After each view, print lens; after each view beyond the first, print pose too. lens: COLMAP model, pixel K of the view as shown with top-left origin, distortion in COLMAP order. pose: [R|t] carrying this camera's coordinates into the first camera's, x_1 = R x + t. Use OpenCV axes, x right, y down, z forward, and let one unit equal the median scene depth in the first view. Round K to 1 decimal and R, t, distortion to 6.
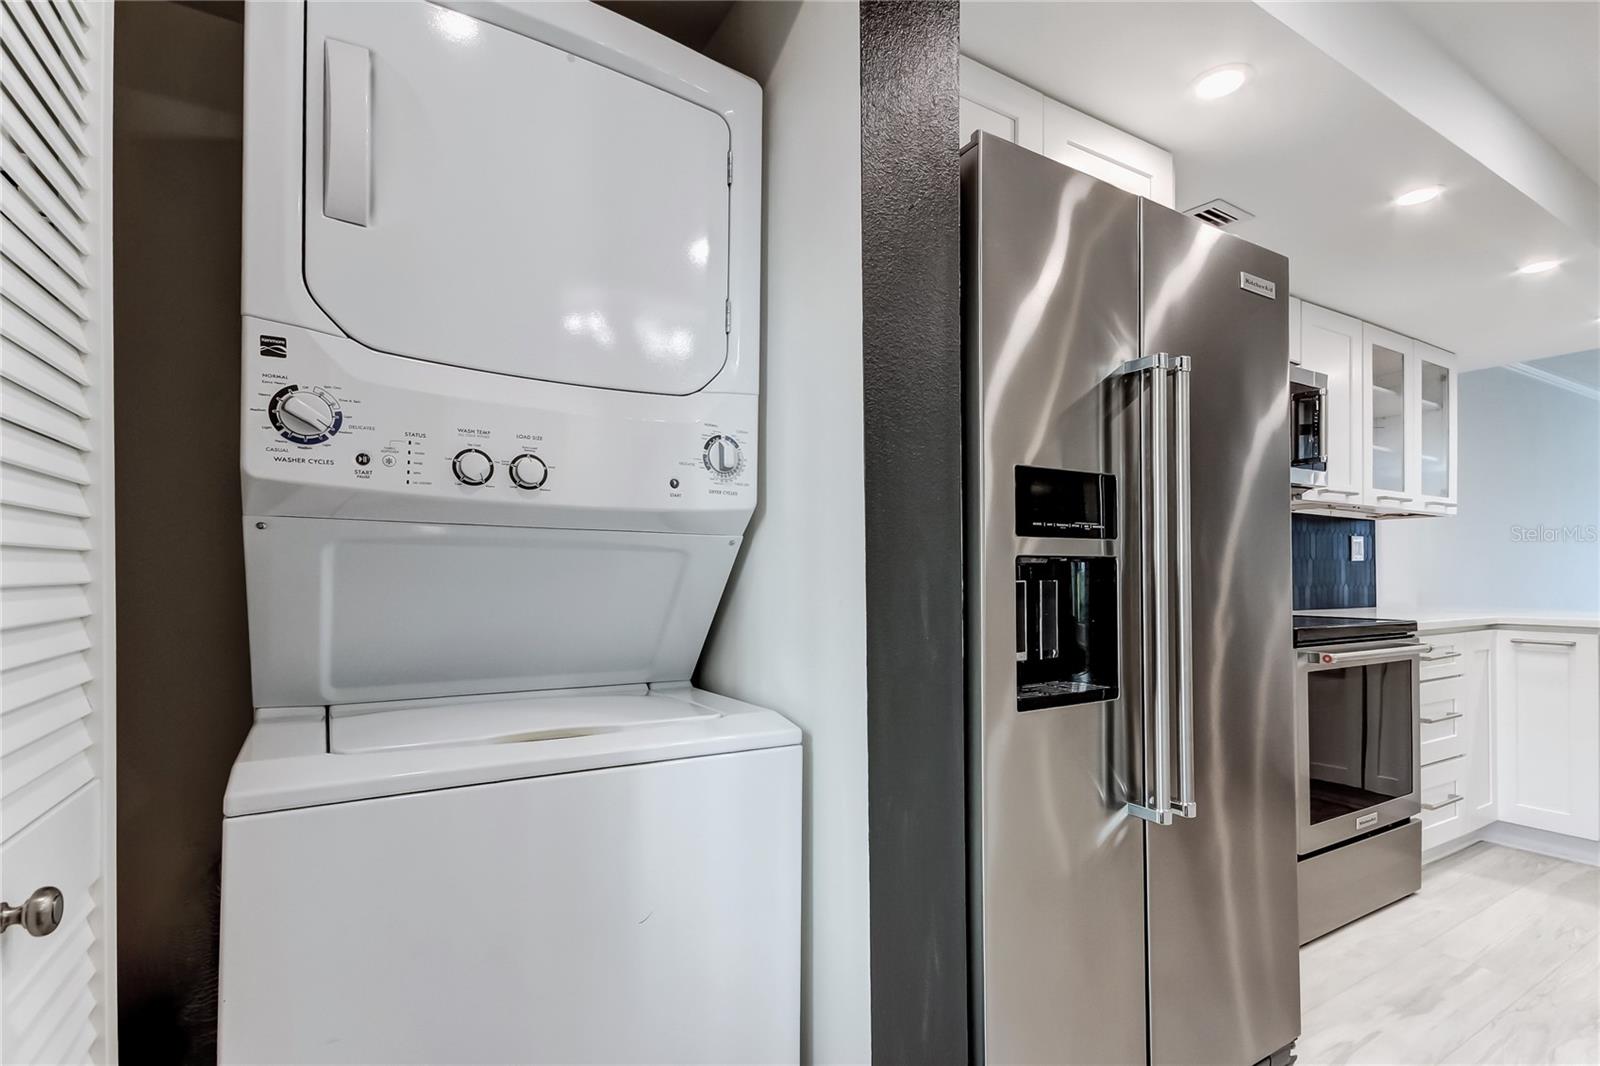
lens RADIAL K [[722.3, 0, 799.3], [0, 722.3, 569.3], [0, 0, 1]] dist [0.016873, 0.000026]
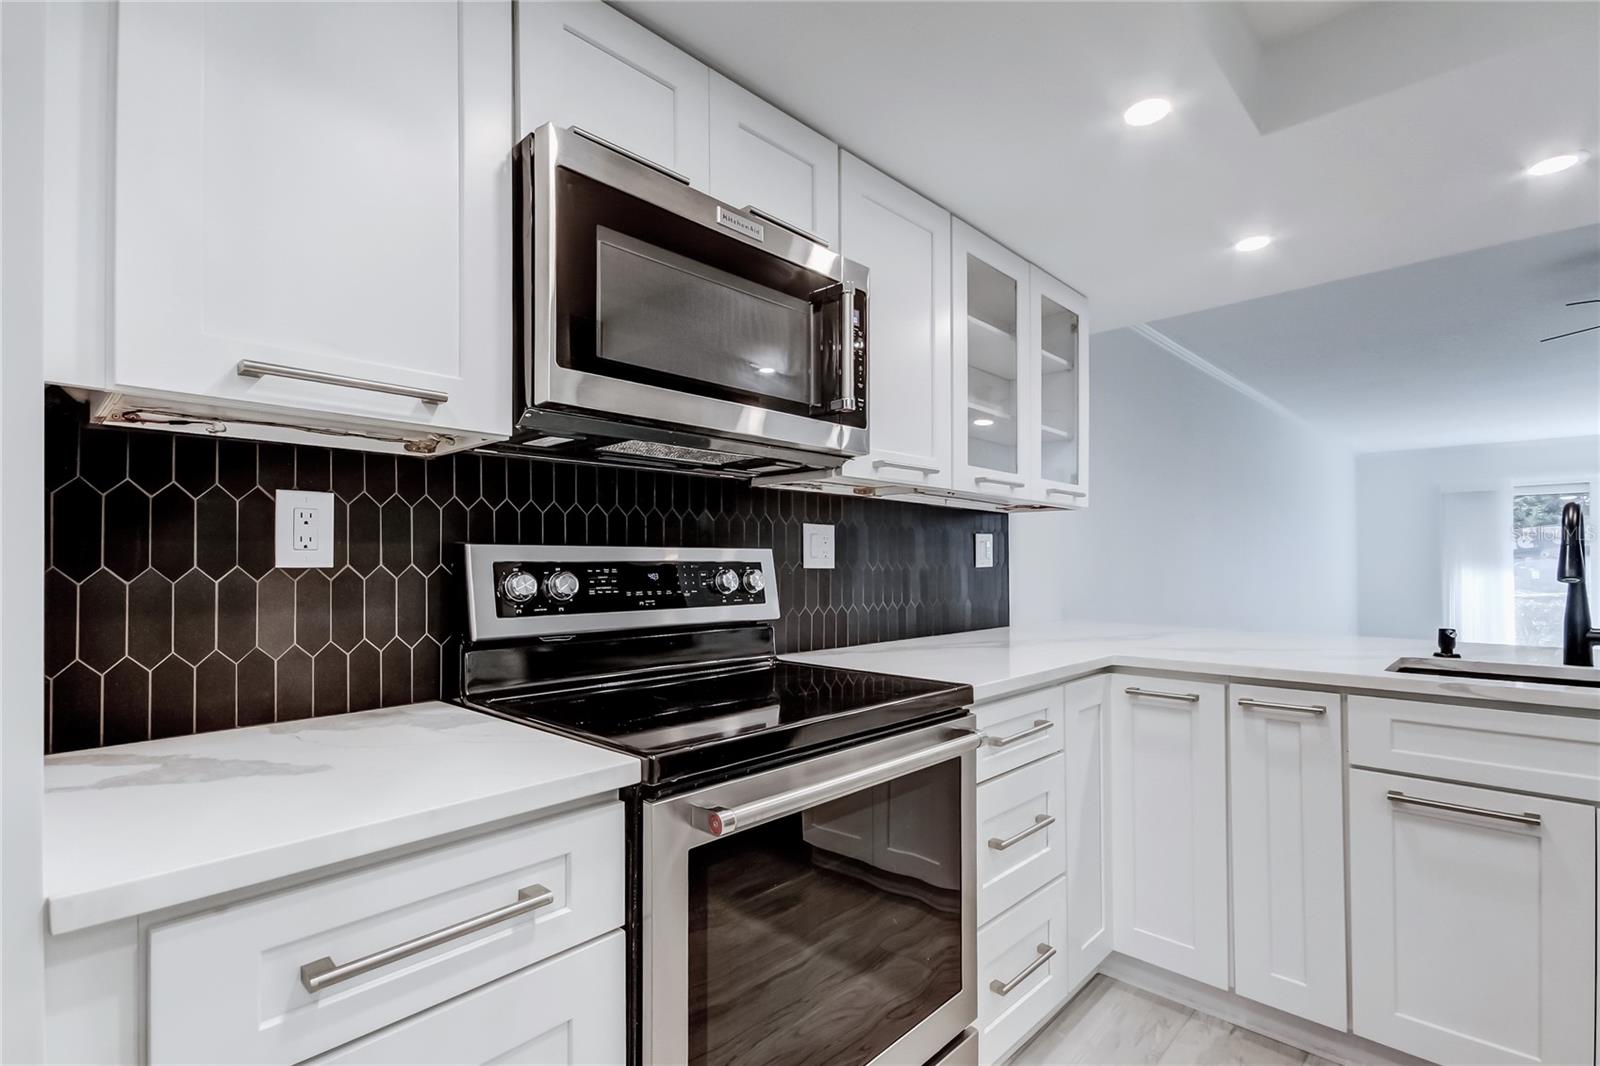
lens RADIAL K [[758.3, 0, 808.7], [0, 758.3, 547.2], [0, 0, 1]] dist [0.017082, 0.000204]
pose [[0.956775, 0.004828, 0.290791, 0.464281], [-0.000910, 0.999907, -0.013610, -0.026899], [-0.290829, 0.012757, 0.956690, 0.391493]]
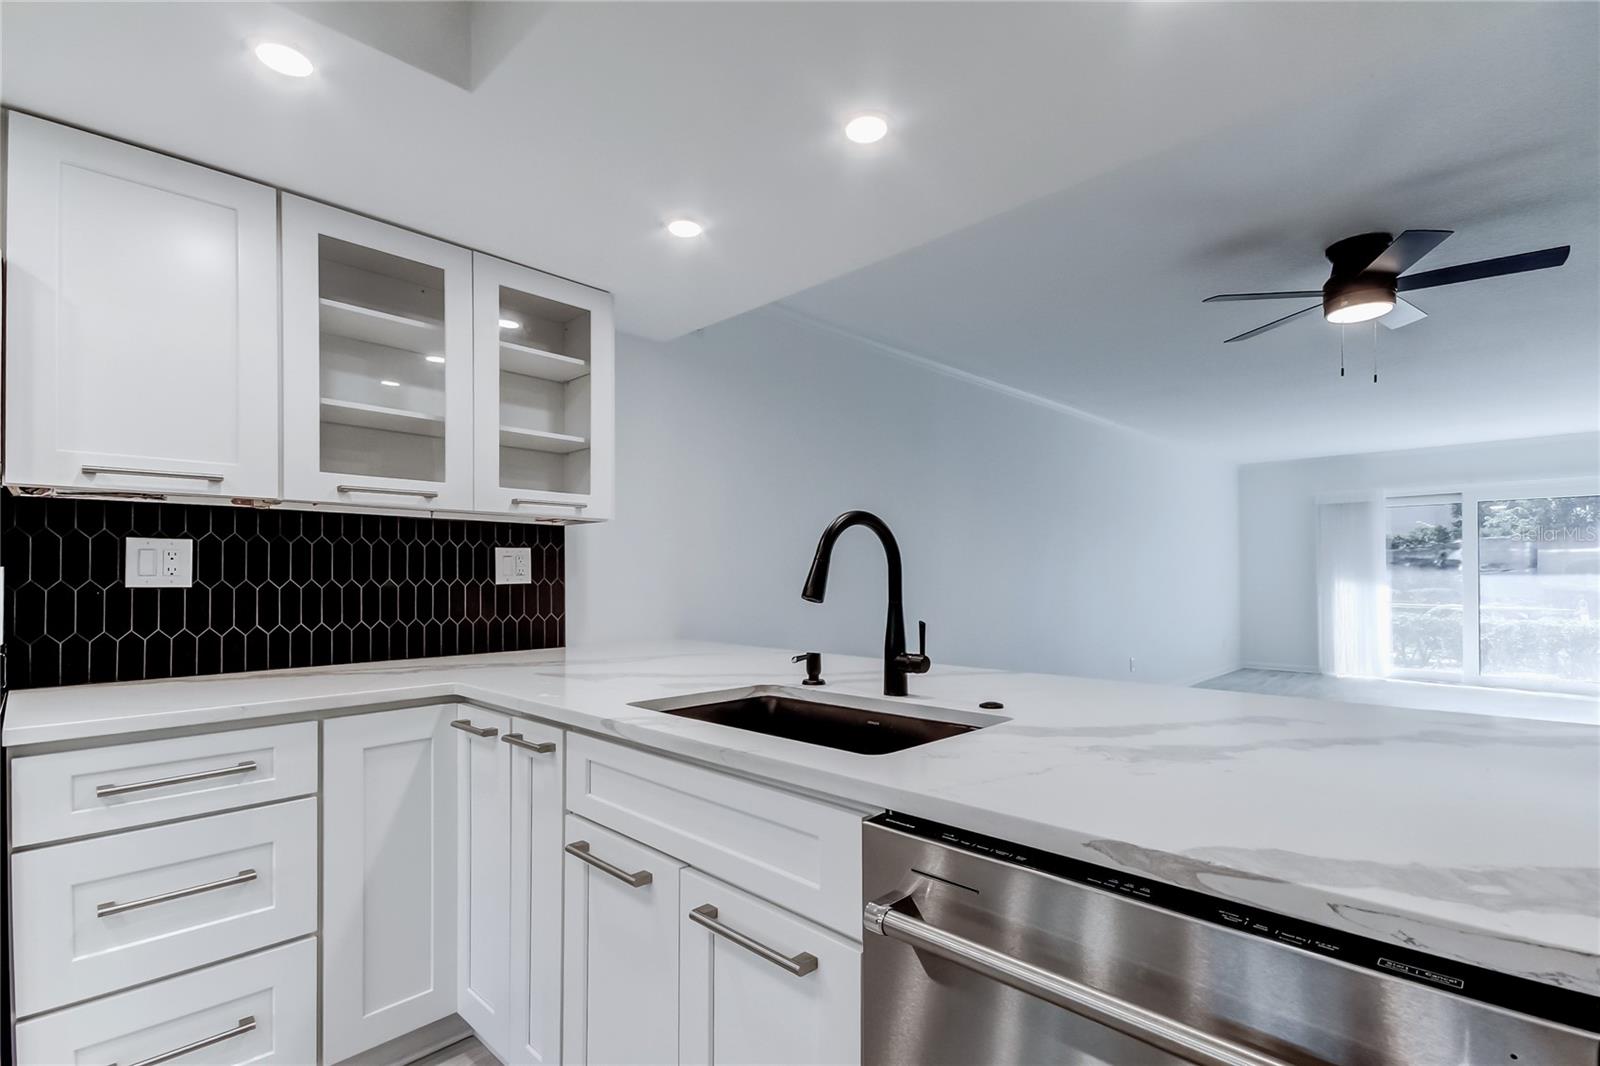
lens RADIAL K [[747.0, 0, 801.4], [0, 747.0, 573.4], [0, 0, 1]] dist [0.019712, -0.000221]
pose [[0.963726, -0.002099, 0.266885, 1.053320], [0.001316, 0.999994, 0.003113, -0.029759], [-0.266890, -0.002649, 0.963723, 0.302567]]
